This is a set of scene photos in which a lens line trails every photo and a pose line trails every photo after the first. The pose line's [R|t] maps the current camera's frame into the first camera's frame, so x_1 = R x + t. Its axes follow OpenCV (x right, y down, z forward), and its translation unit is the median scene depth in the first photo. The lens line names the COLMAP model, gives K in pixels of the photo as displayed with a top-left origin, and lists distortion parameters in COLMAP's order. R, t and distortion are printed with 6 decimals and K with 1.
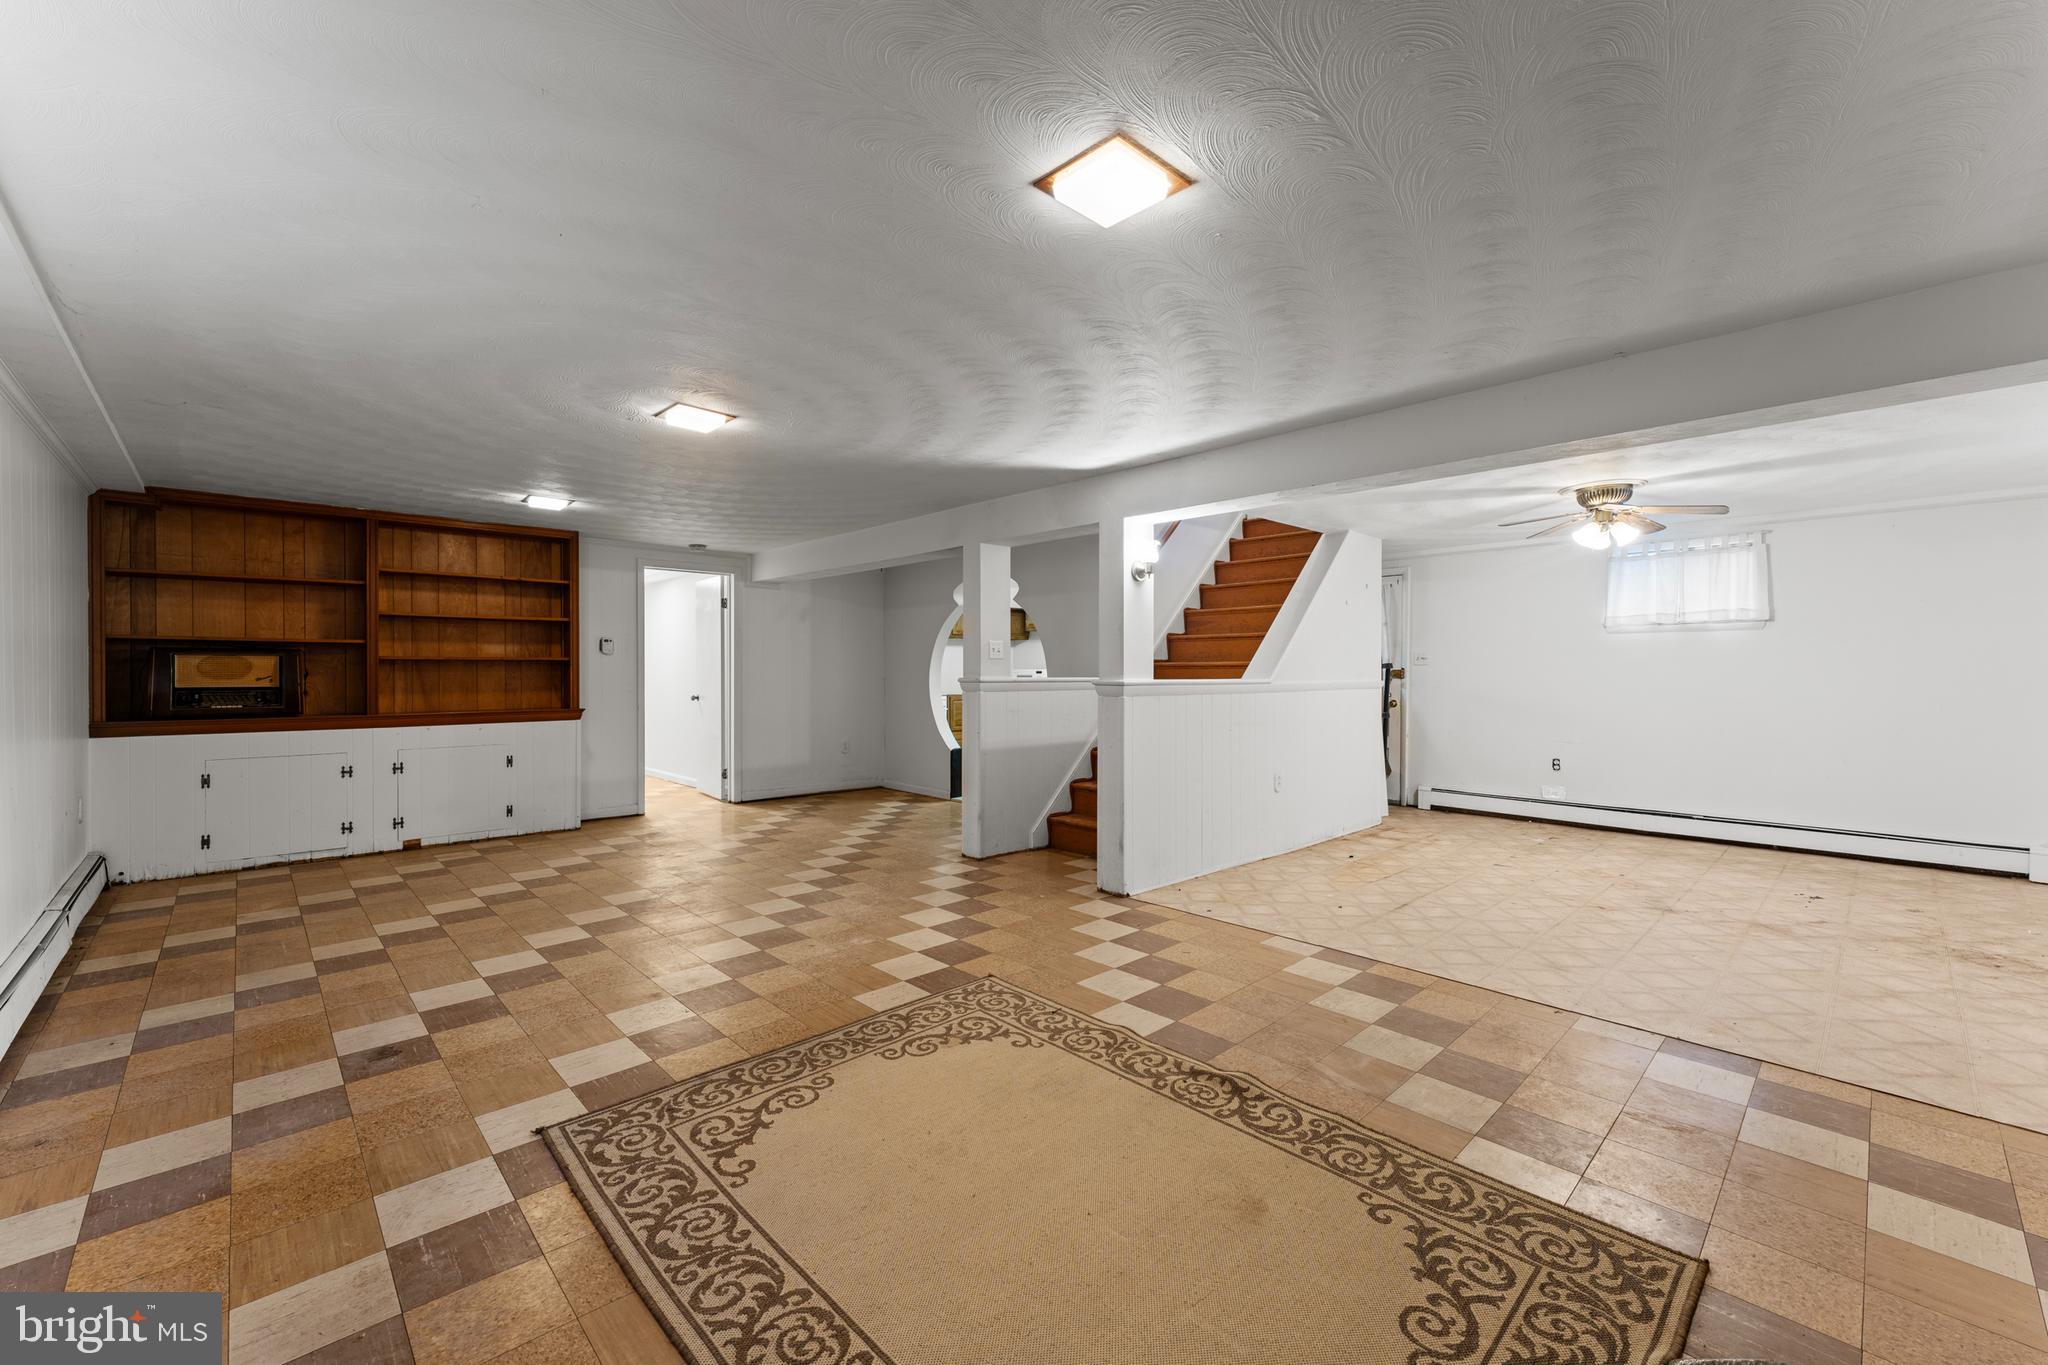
lens RADIAL K [[826.9, 0, 1004.4], [0, 826.9, 685.0], [0, 0, 1]] dist [-0.009165, 0.001853]
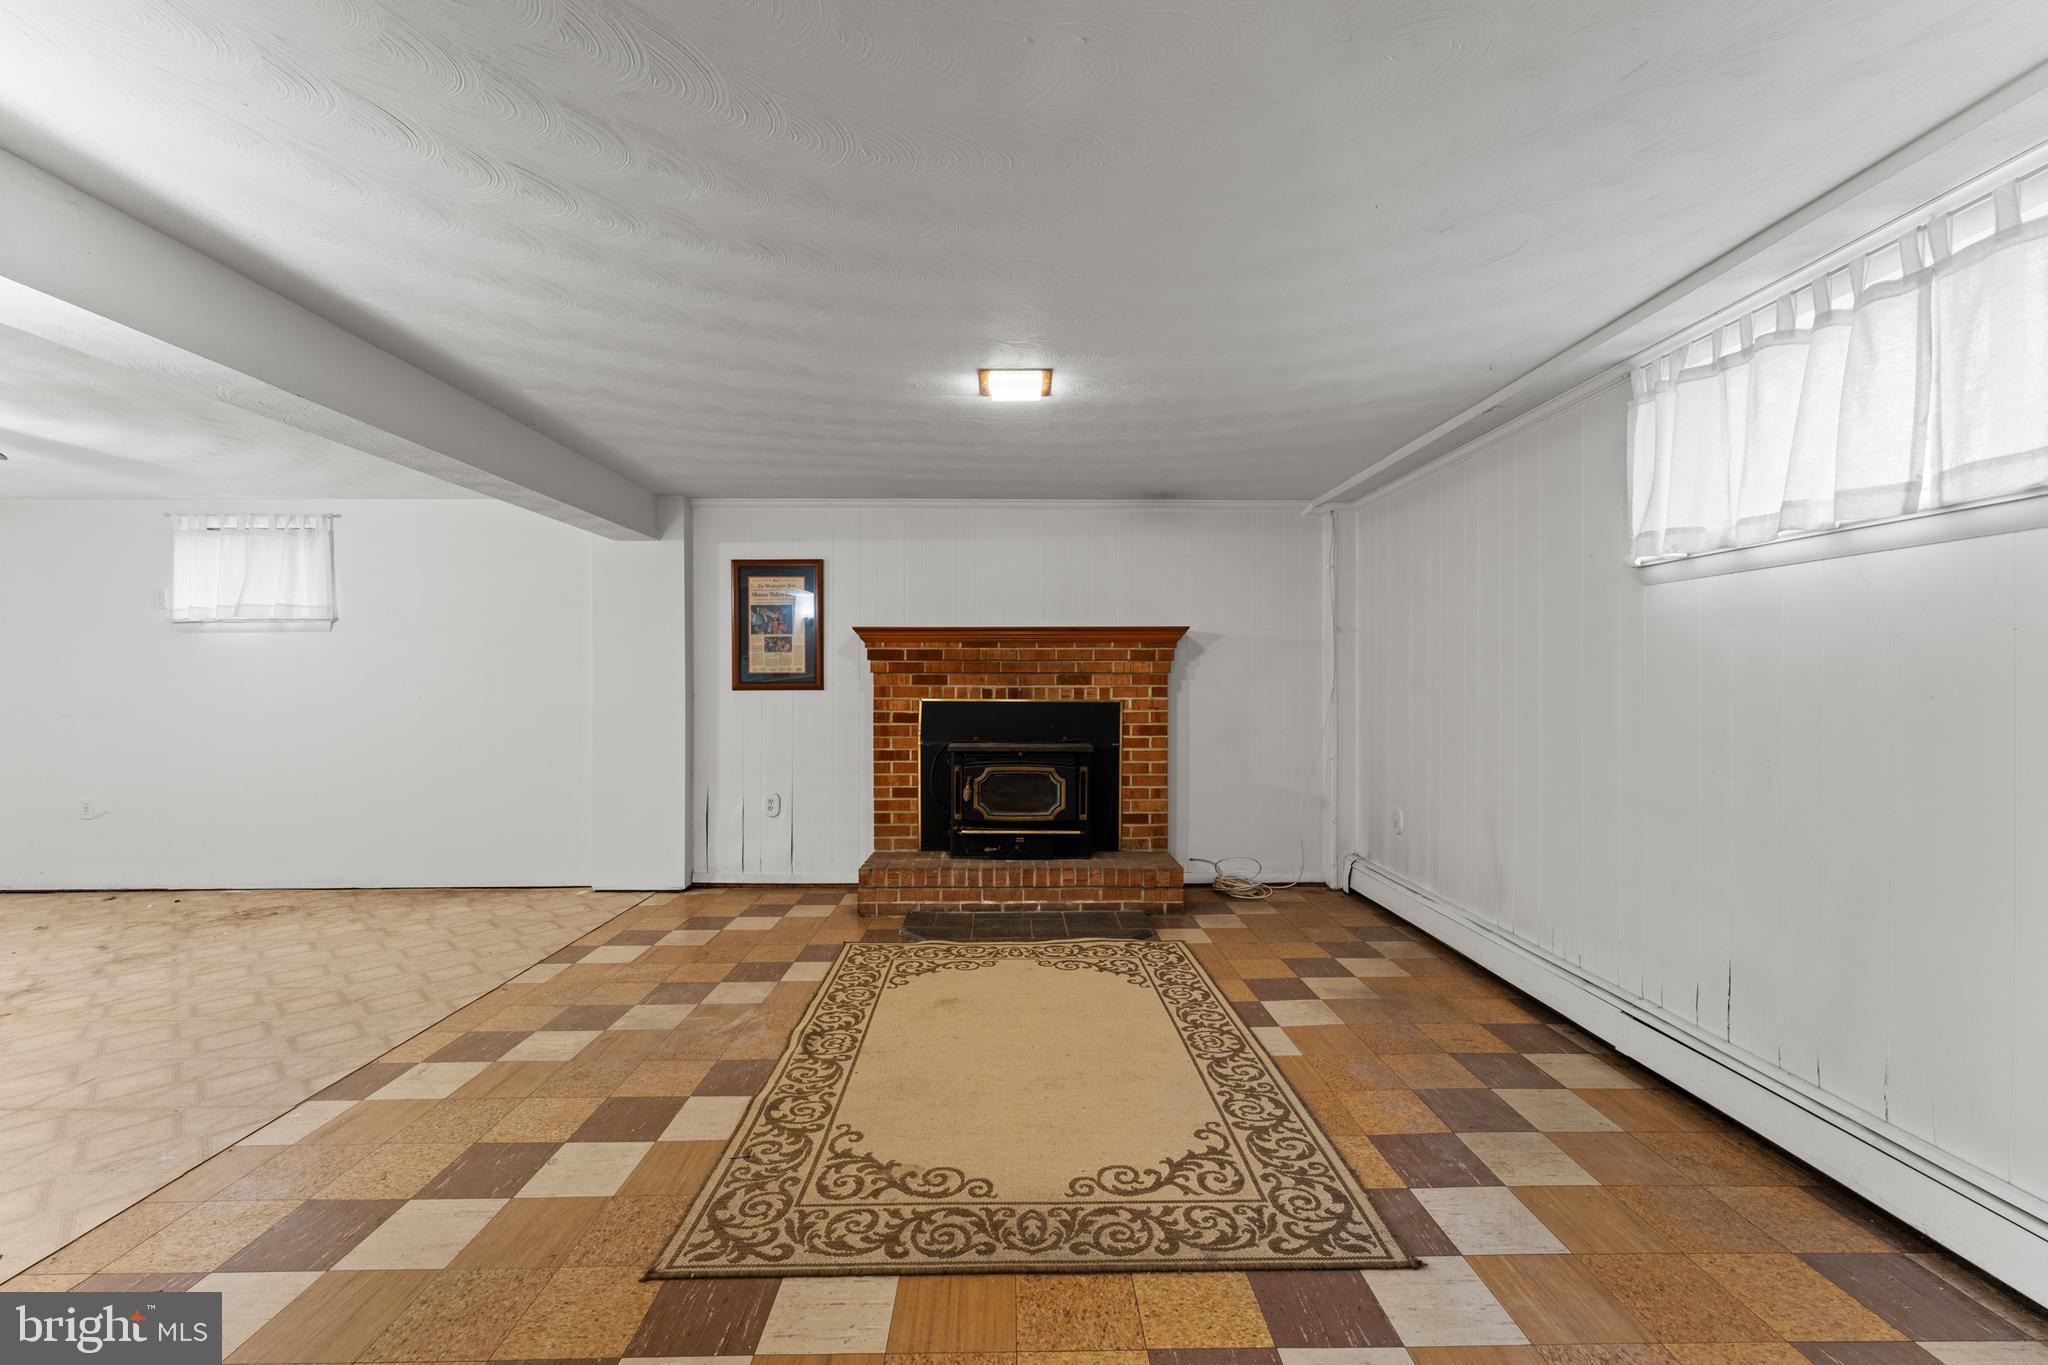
lens RADIAL K [[826.9, 0, 1020.5], [0, 826.9, 691.4], [0, 0, 1]] dist [-0.009165, 0.001853]
pose [[-0.747096, -0.010664, 0.664630, -0.571933], [0.011118, 0.999531, 0.028535, -0.030212], [-0.664623, 0.028708, -0.746627, 1.310827]]
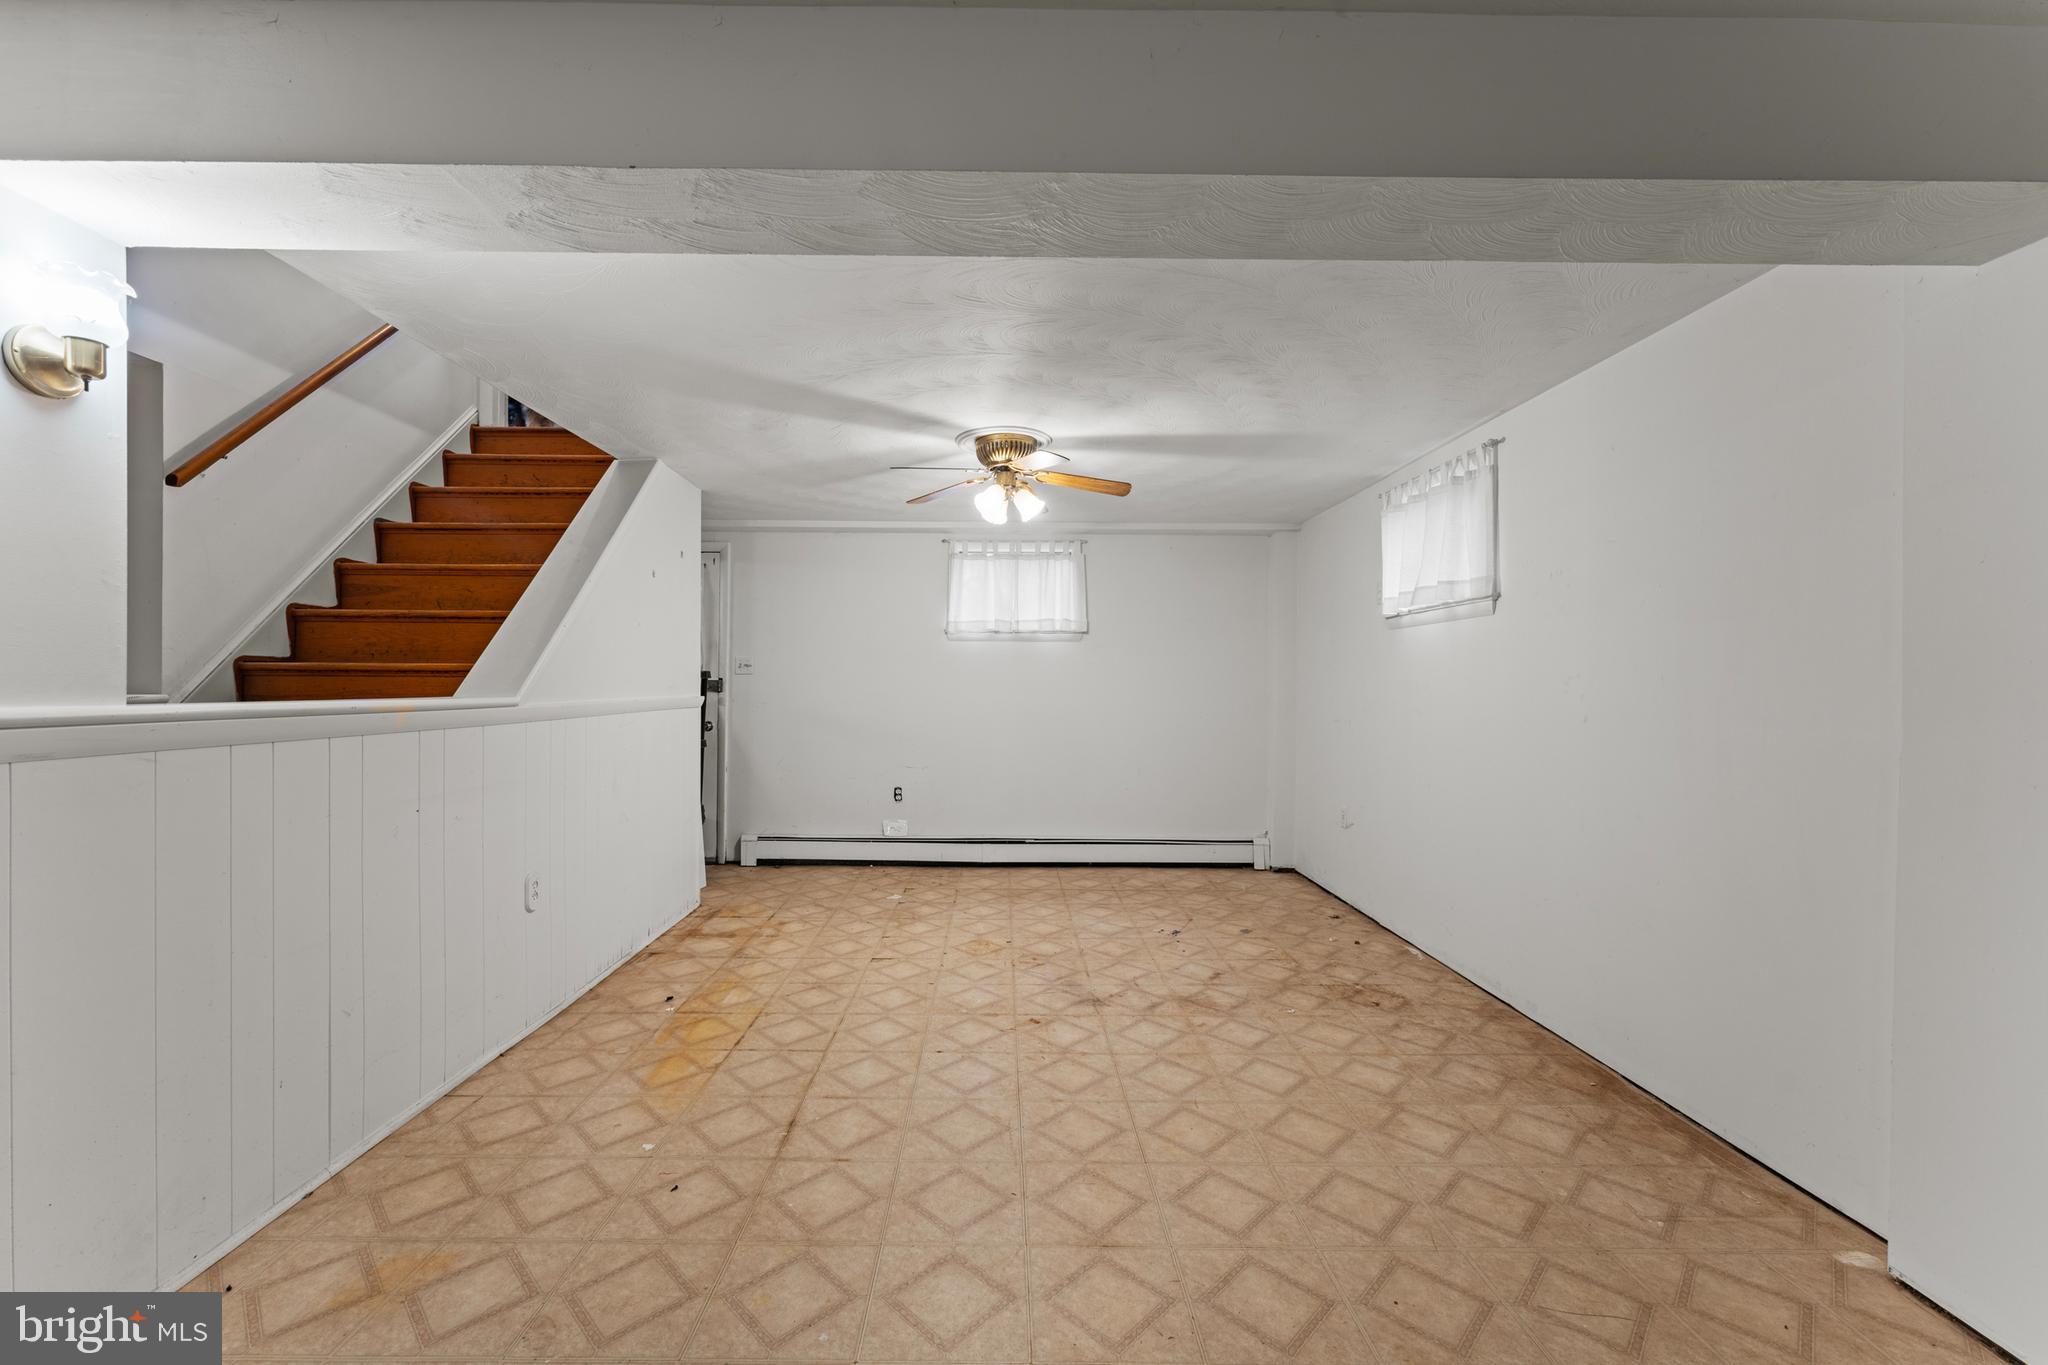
lens RADIAL K [[826.9, 0, 1010.2], [0, 826.9, 684.5], [0, 0, 1]] dist [-0.009165, 0.001853]
pose [[0.669649, 0.003113, 0.742671, 0.259529], [0.004768, 0.999953, -0.008490, -0.016807], [-0.742662, 0.009227, 0.669603, 0.755748]]
